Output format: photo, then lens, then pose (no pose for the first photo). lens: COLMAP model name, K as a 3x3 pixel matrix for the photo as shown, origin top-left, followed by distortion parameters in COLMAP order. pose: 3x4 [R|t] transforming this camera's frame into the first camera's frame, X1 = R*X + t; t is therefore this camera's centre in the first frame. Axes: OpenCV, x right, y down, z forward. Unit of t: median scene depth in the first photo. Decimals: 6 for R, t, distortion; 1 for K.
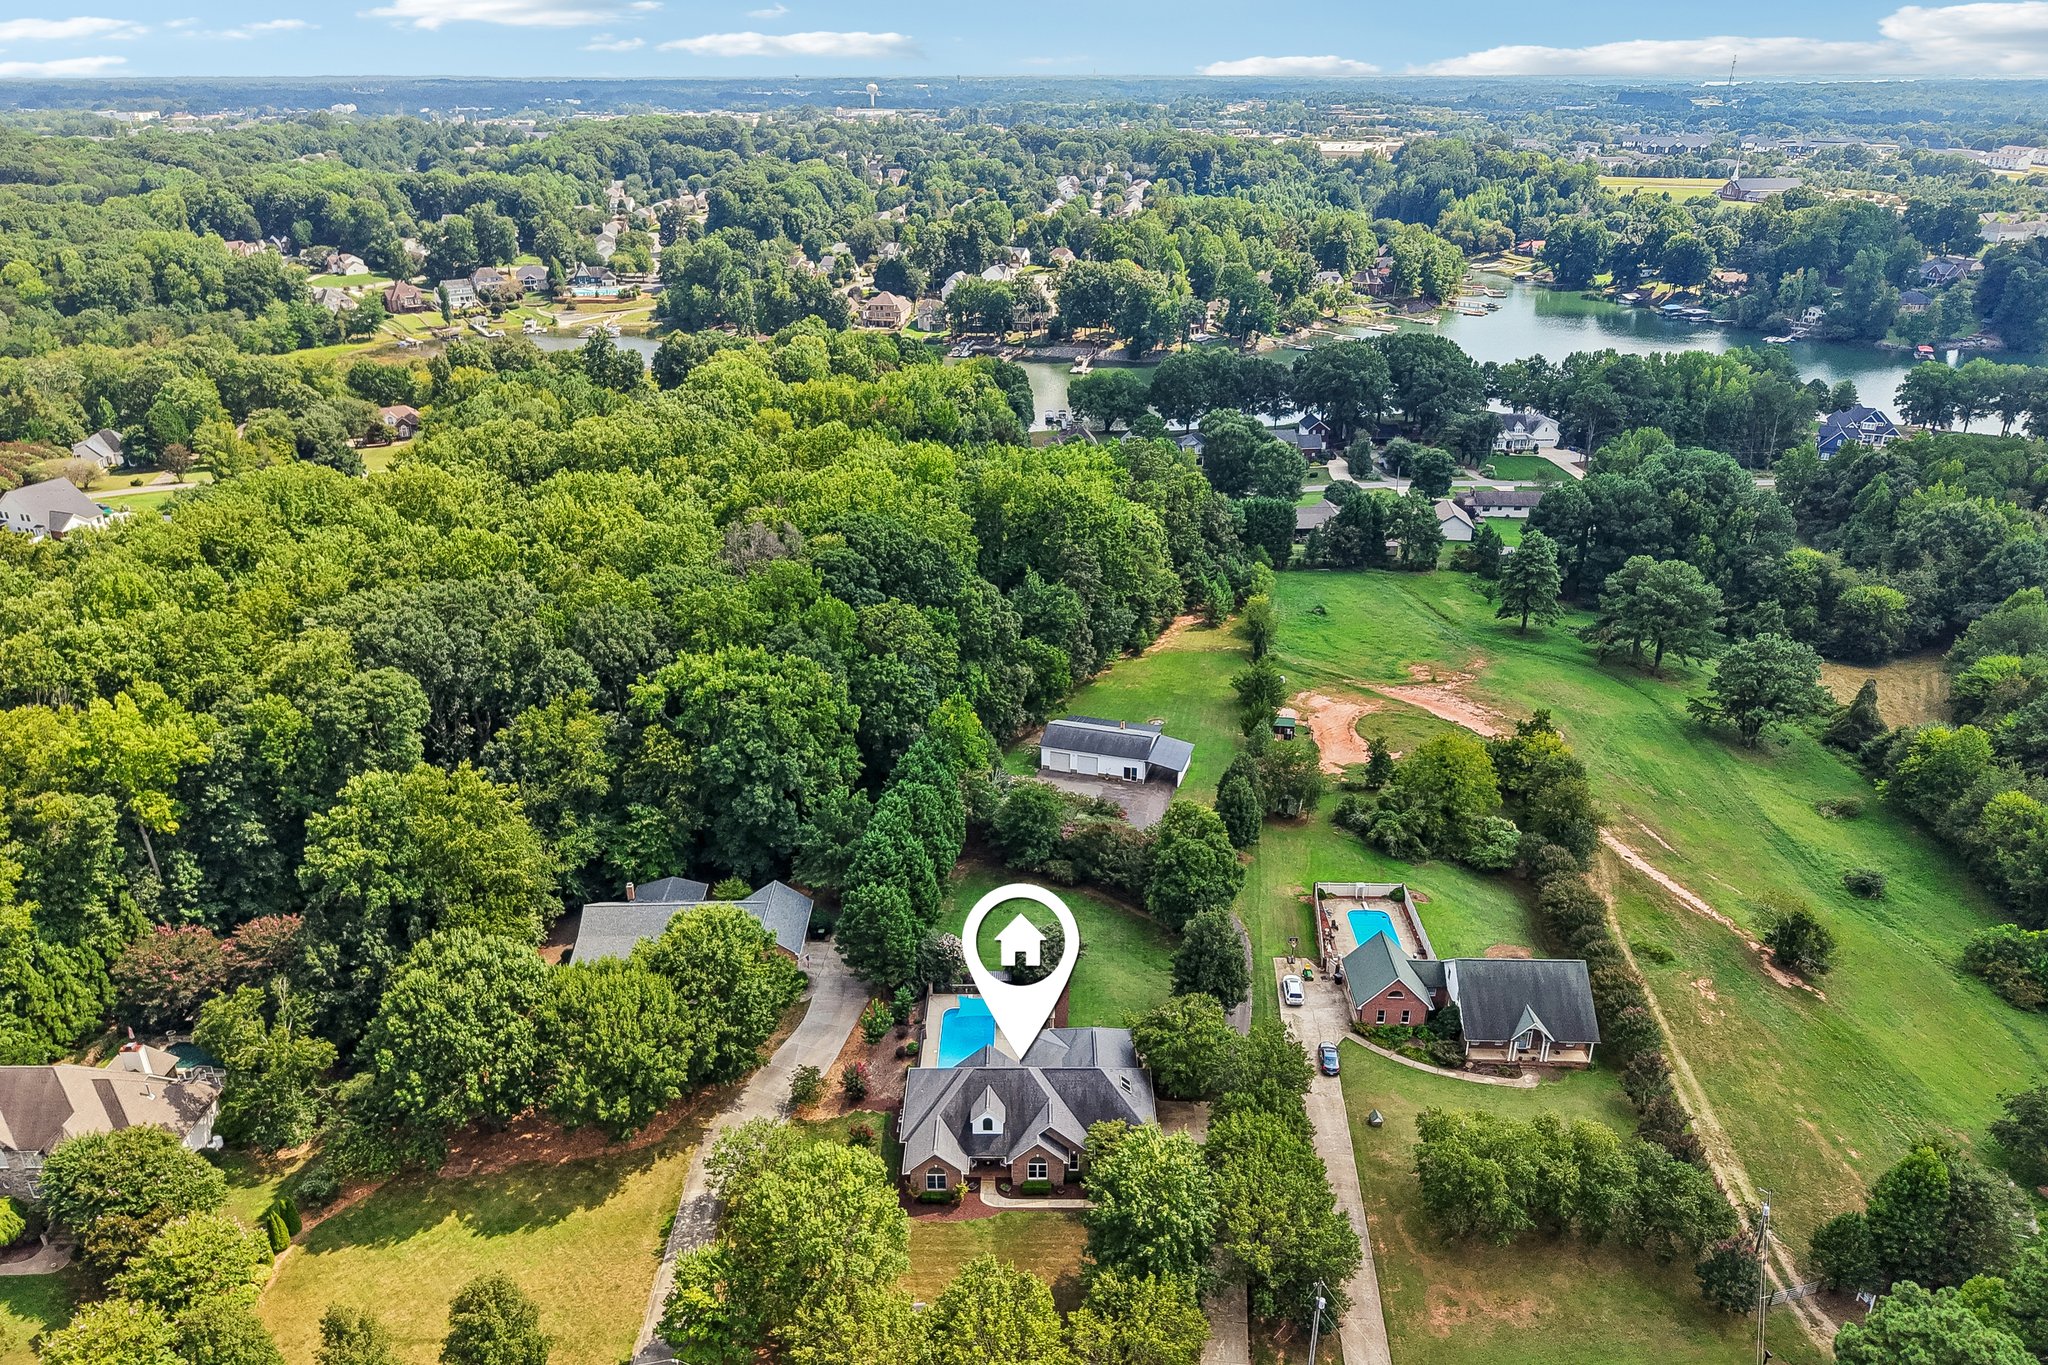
lens RADIAL K [[1355.5, 0, 1025.2], [0, 1355.5, 721.4], [0, 0, 1]] dist [0.024322, -0.027226]
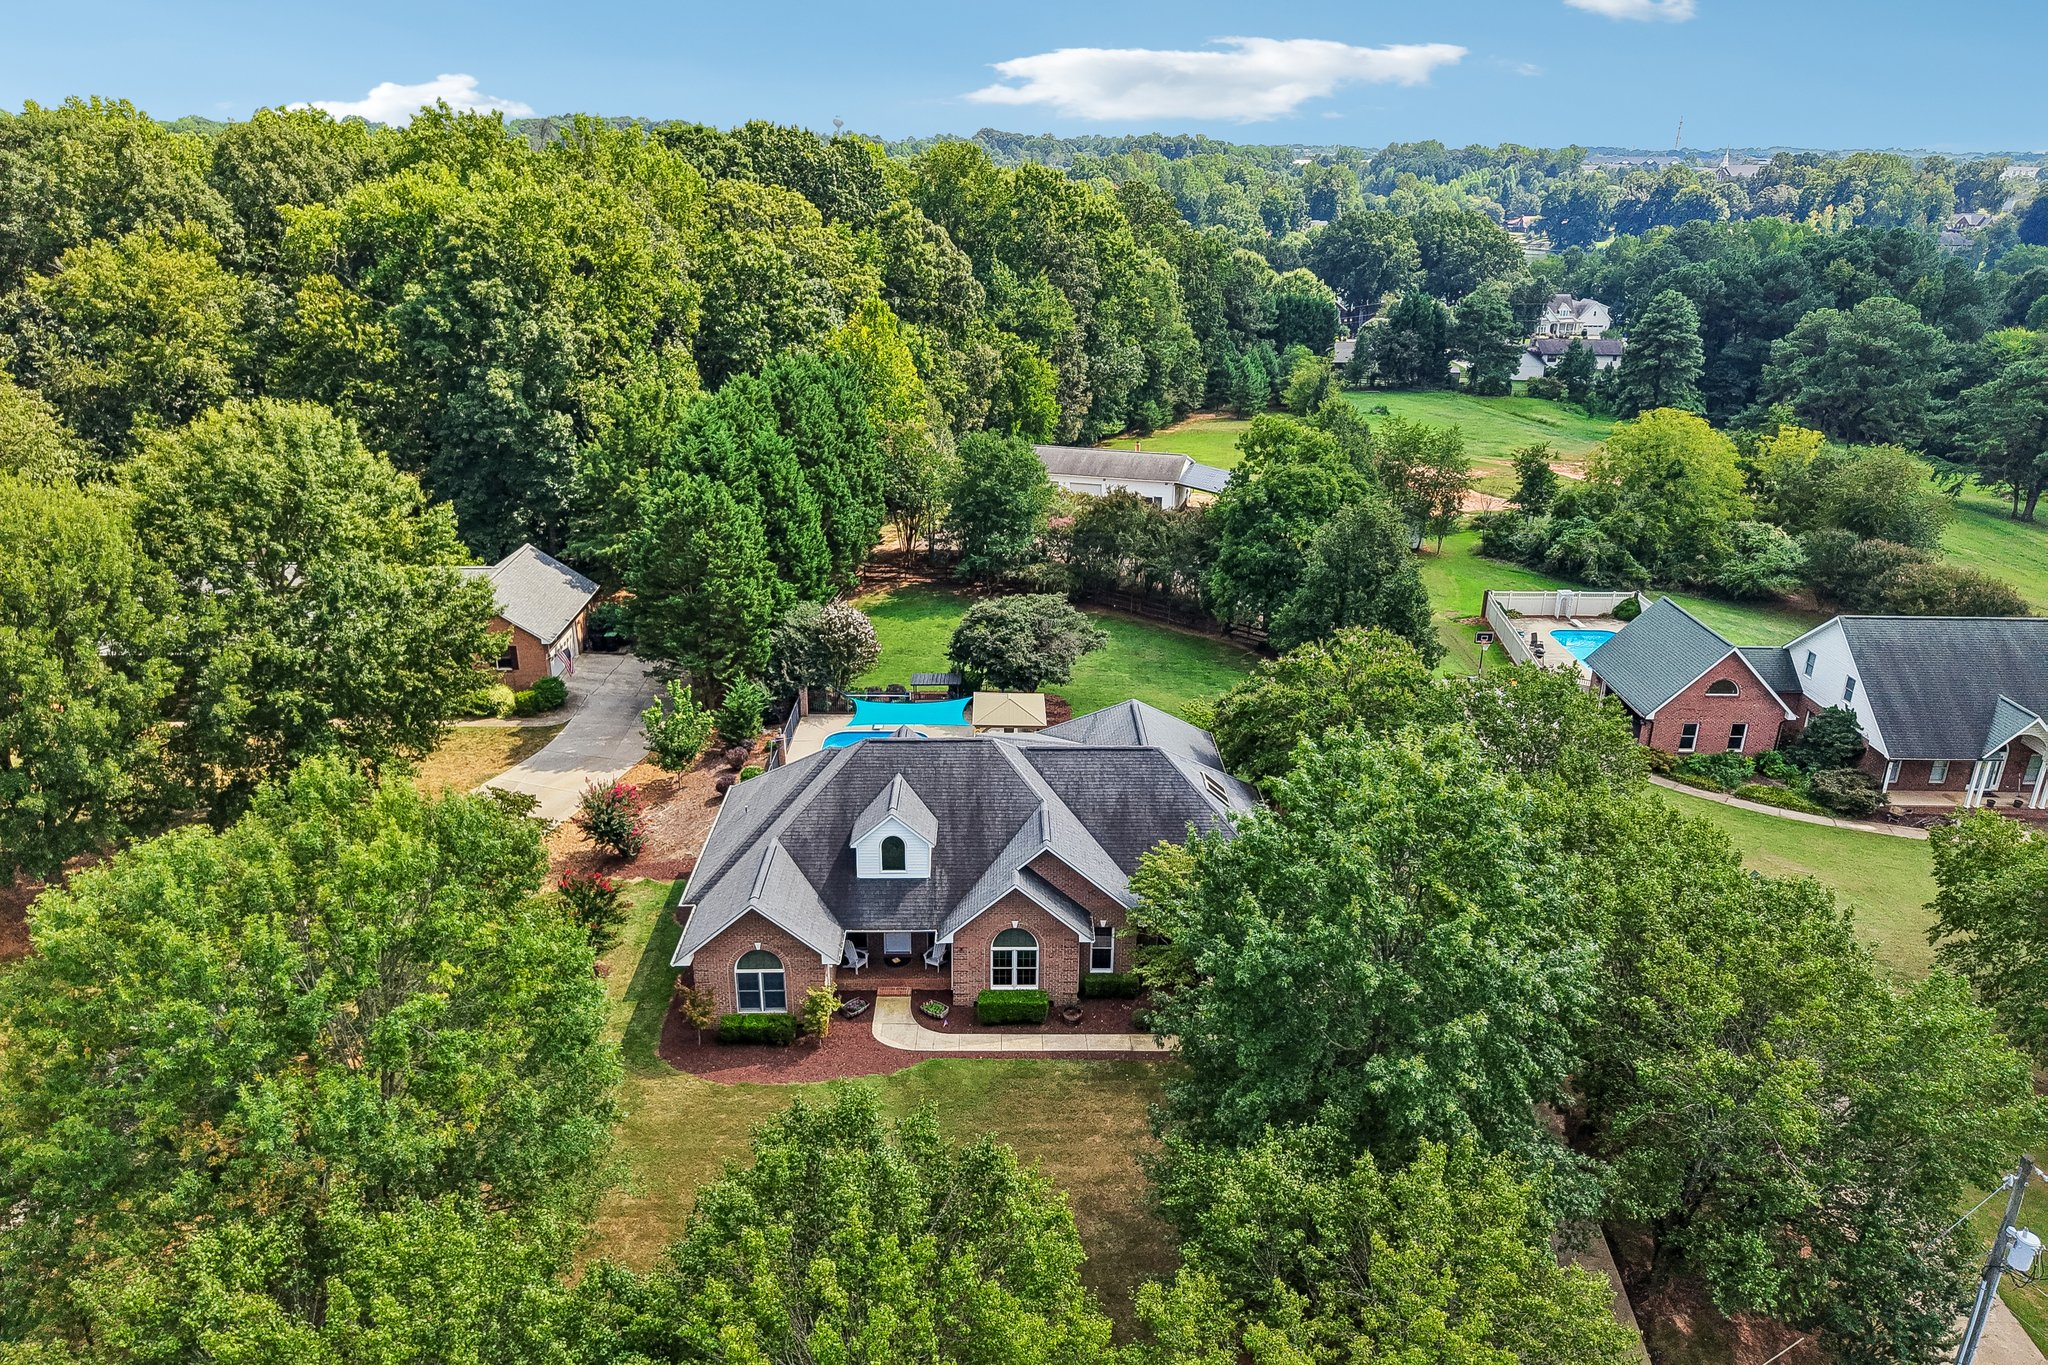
lens RADIAL K [[1363.8, 0, 1019.5], [0, 1363.8, 722.8], [0, 0, 1]] dist [0.000582, -0.001227]
pose [[0.999786, 0.000471, 0.020675, 0.000983], [0.000097, 0.999624, -0.027427, 0.140709], [-0.020680, 0.027423, 0.999410, 0.309436]]
